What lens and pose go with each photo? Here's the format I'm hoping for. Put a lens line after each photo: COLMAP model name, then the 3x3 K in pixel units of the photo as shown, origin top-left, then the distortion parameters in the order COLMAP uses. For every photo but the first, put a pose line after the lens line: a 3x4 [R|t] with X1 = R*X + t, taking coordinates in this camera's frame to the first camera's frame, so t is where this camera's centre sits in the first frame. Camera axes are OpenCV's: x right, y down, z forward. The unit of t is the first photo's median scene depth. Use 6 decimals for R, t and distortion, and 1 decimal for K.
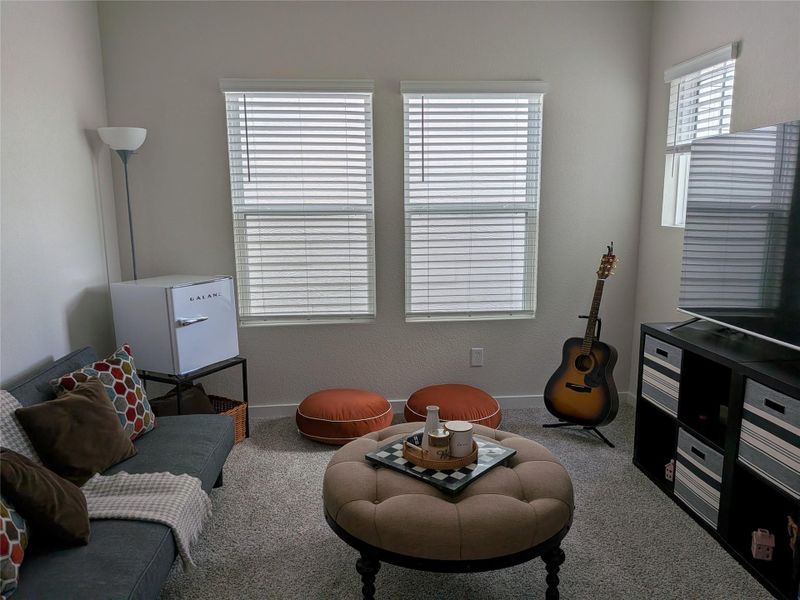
lens RADIAL K [[586.2, 0, 402.2], [0, 586.2, 304.8], [0, 0, 1]] dist [0.033658, -0.007933]
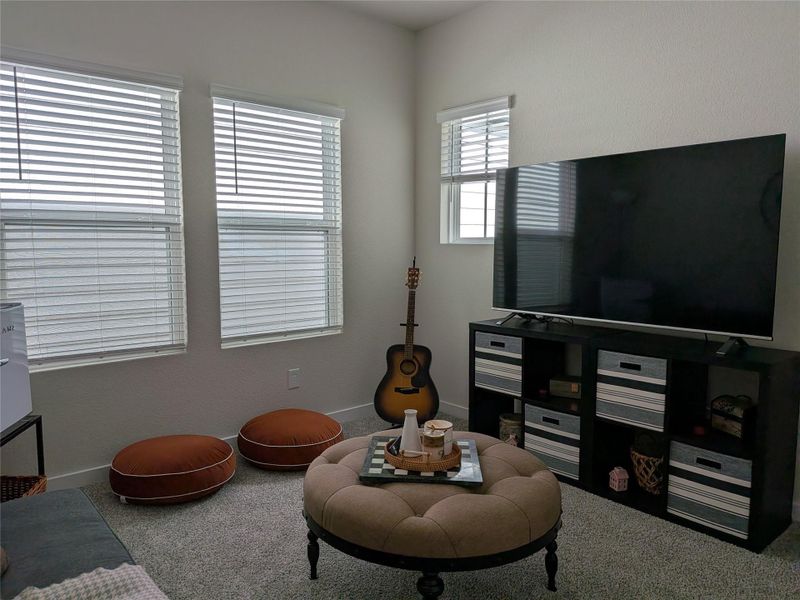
lens RADIAL K [[571.9, 0, 394.9], [0, 571.9, 294.3], [0, 0, 1]] dist [0.130201, -0.214309]
pose [[0.818410, -0.043654, 0.572974, -0.313219], [0.091281, 0.994326, -0.054625, 0.021602], [-0.567339, 0.097007, 0.817751, 0.139407]]
